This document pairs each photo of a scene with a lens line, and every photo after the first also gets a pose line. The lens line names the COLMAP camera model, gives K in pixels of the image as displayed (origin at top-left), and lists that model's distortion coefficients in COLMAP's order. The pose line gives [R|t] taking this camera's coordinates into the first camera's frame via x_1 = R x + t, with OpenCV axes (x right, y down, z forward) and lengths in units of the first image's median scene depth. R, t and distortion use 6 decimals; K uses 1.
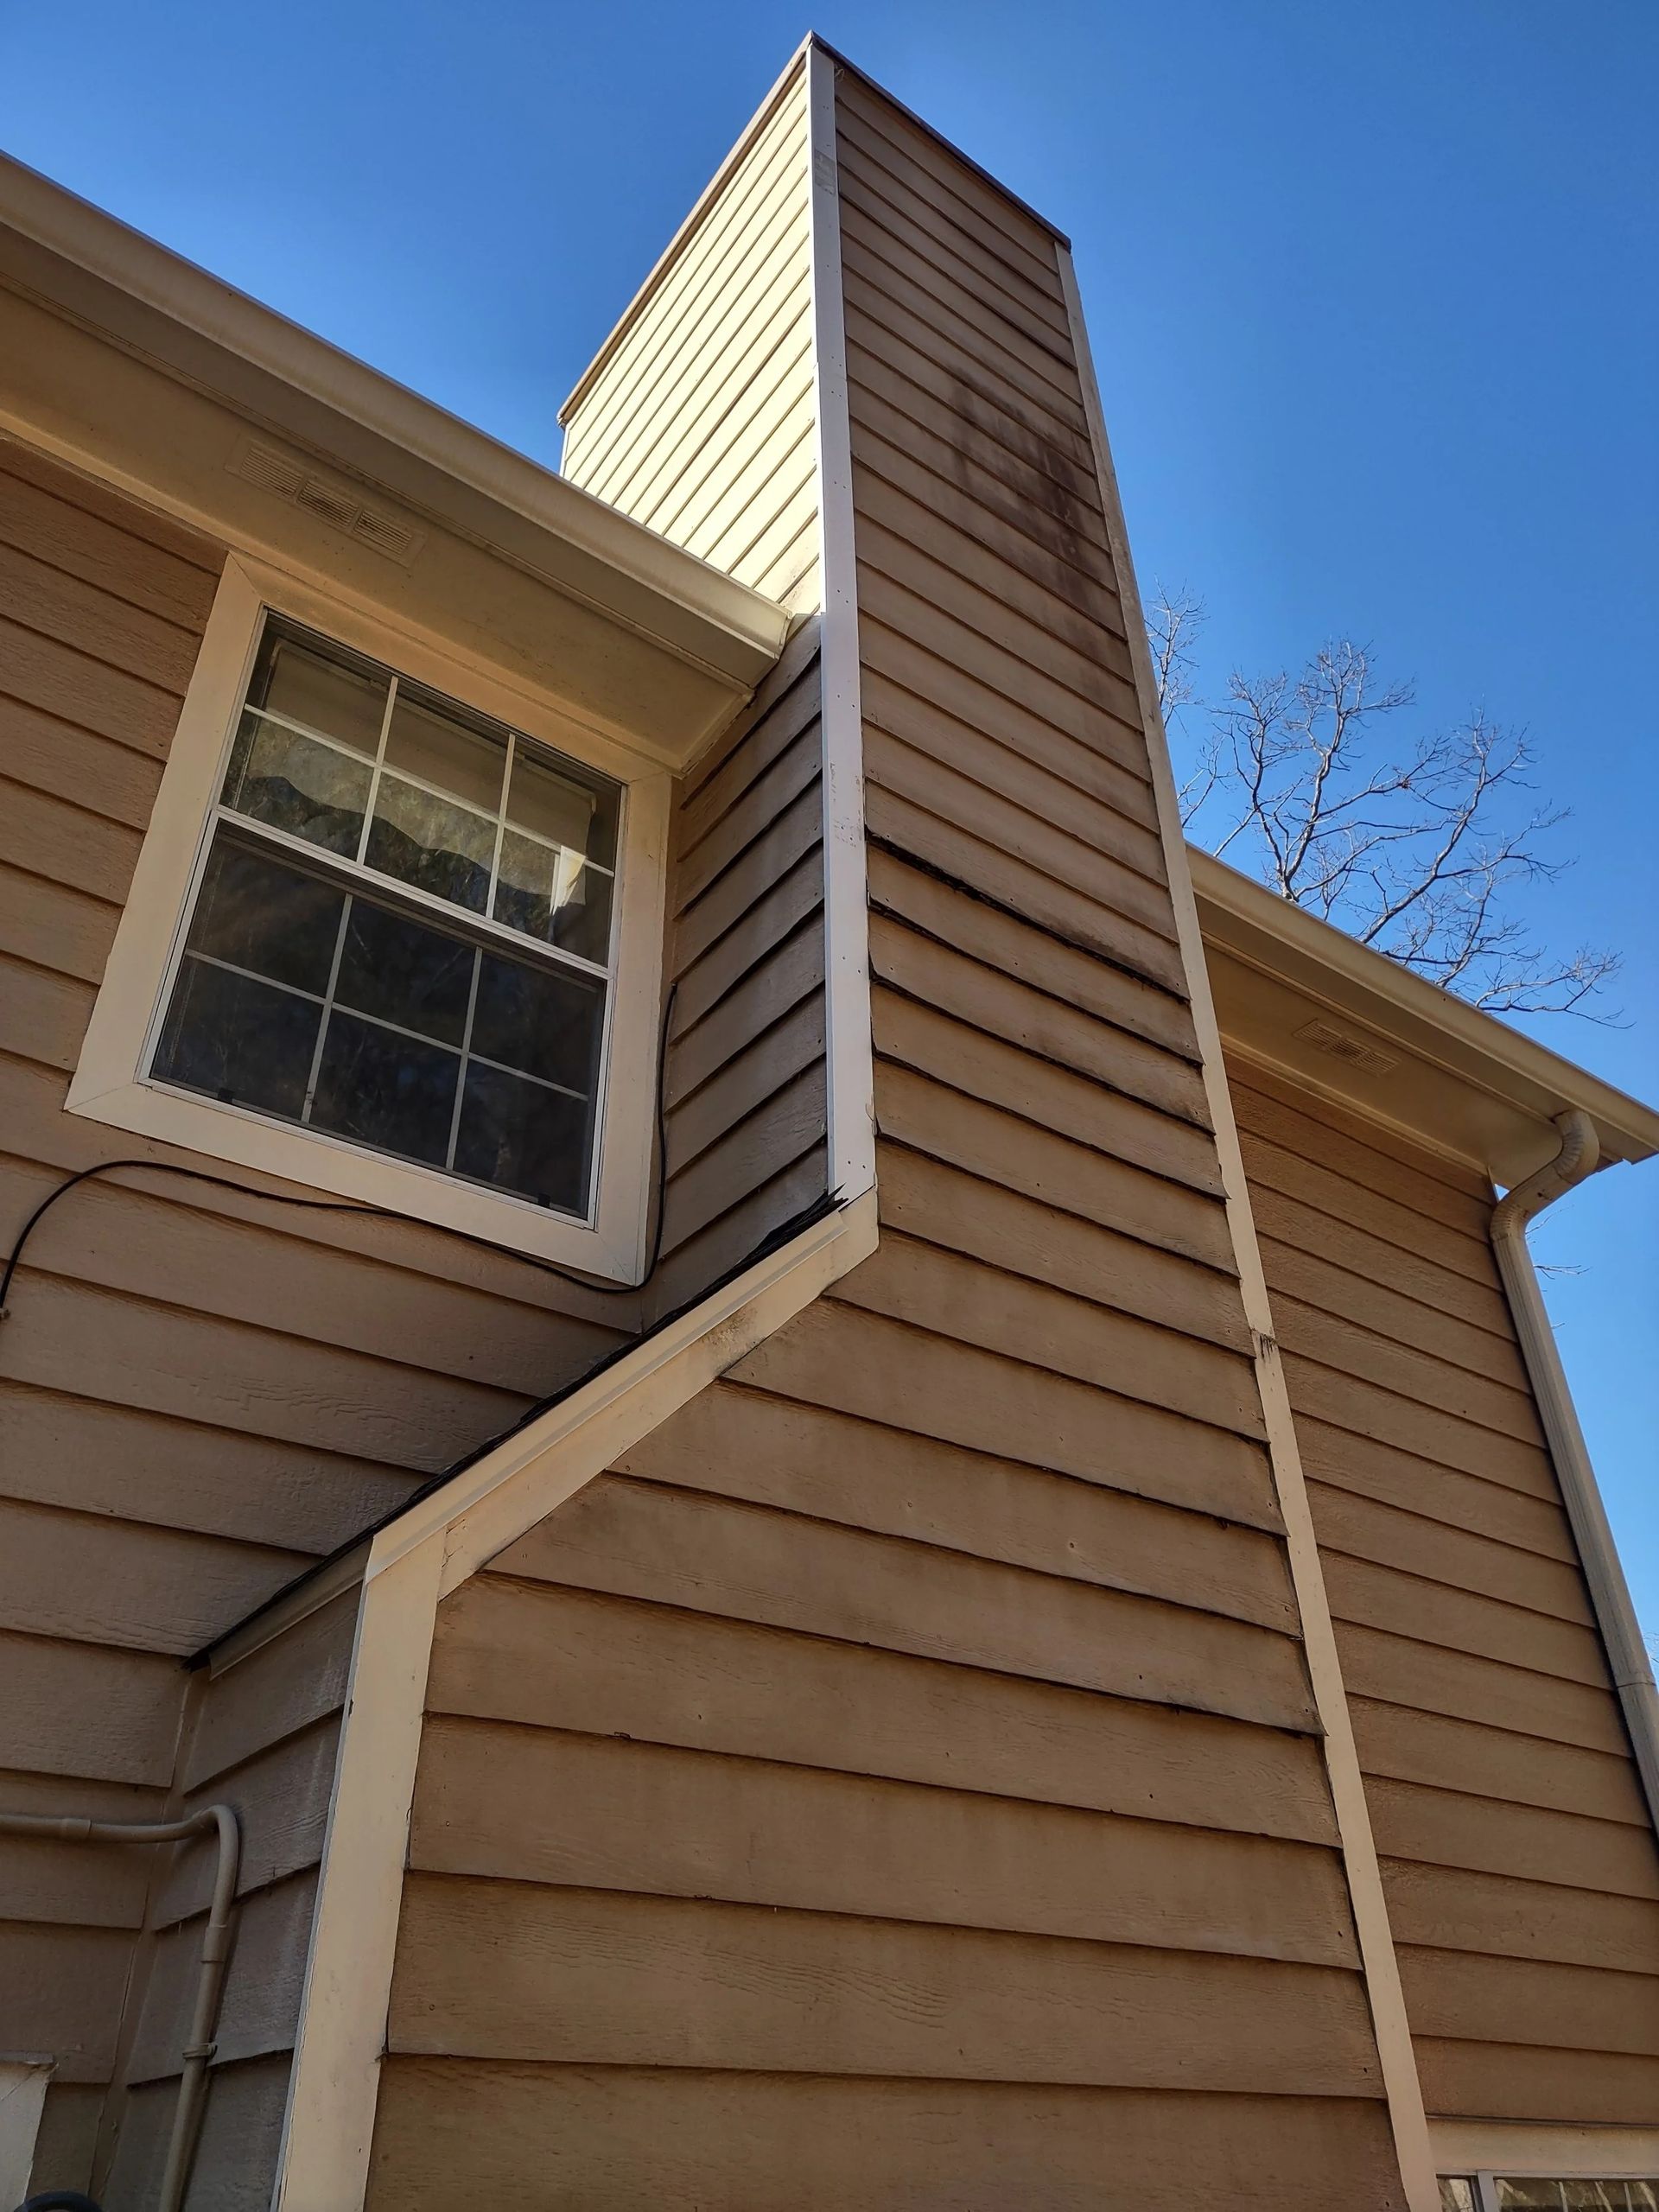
lens RADIAL K [[1650.1, 0, 829.5], [0, 1650.1, 1106.0], [0, 0, 1]] dist [0.003147, -0.008225]
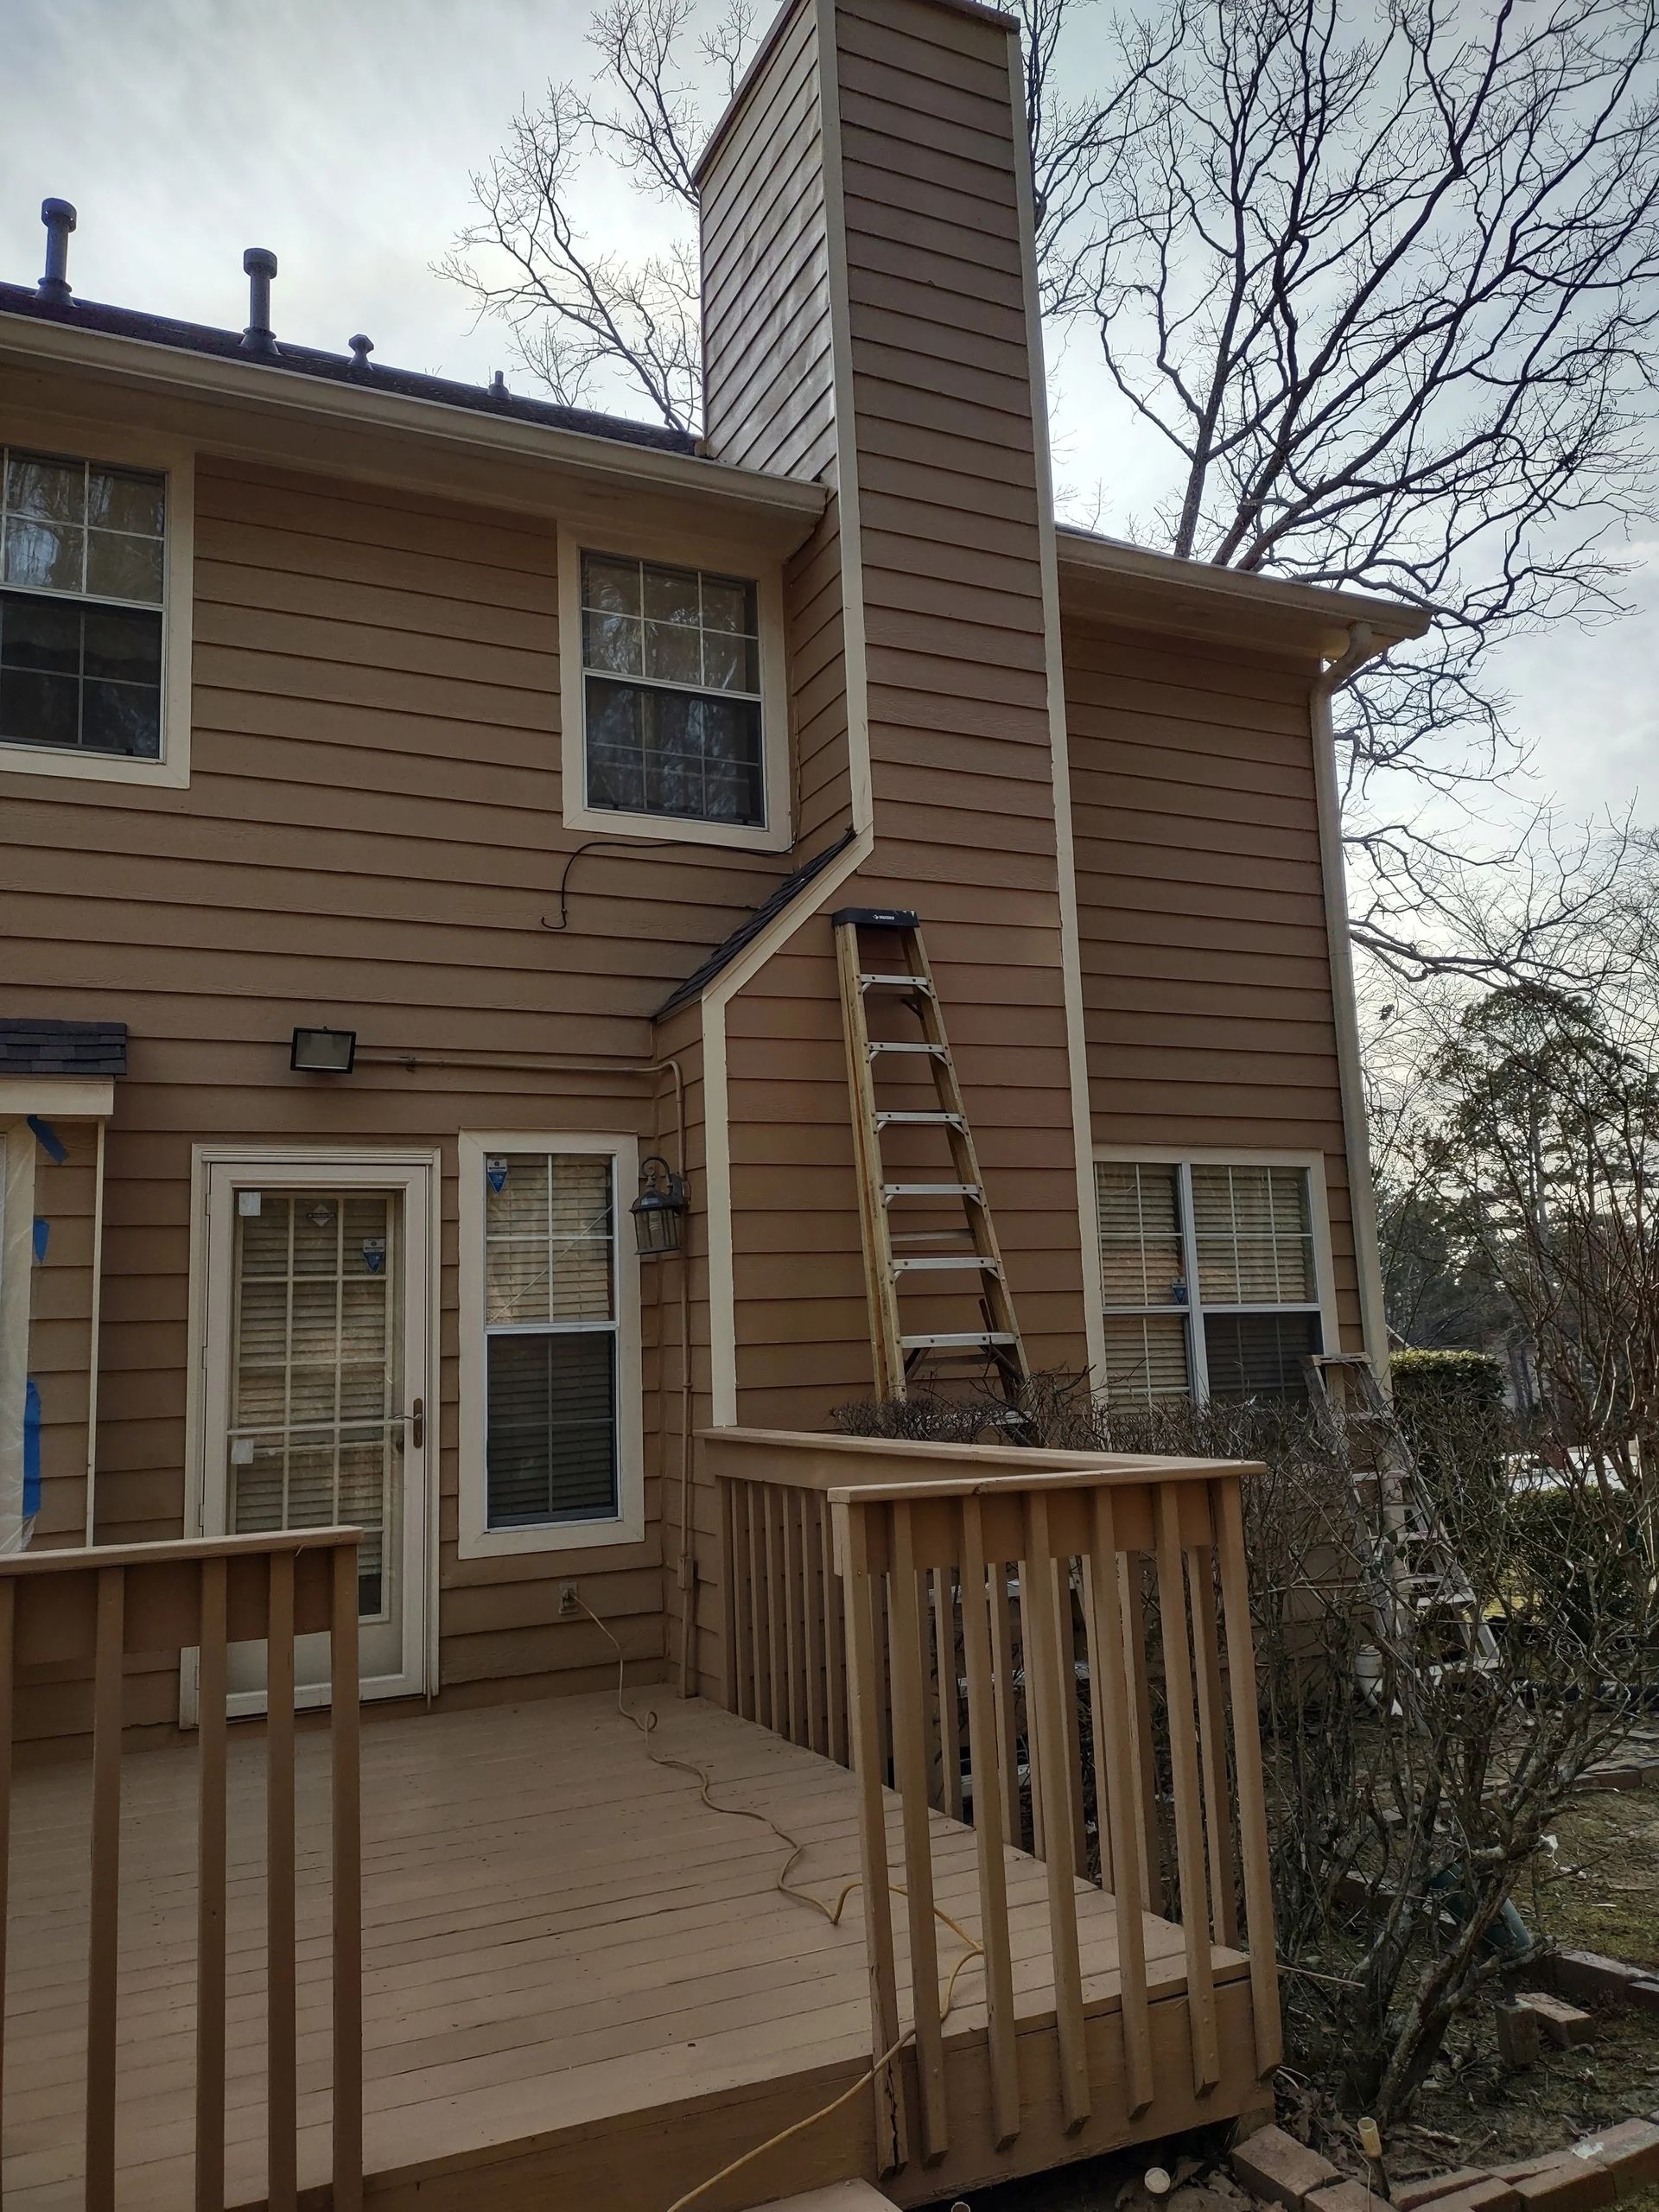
lens RADIAL K [[1650.1, 0, 829.5], [0, 1650.1, 1106.0], [0, 0, 1]] dist [0.003147, -0.008225]
pose [[0.980343, -0.058197, -0.188525, 0.408094], [0.134435, 0.896405, 0.422358, -0.626399], [0.144414, -0.439400, 0.886607, -1.411589]]
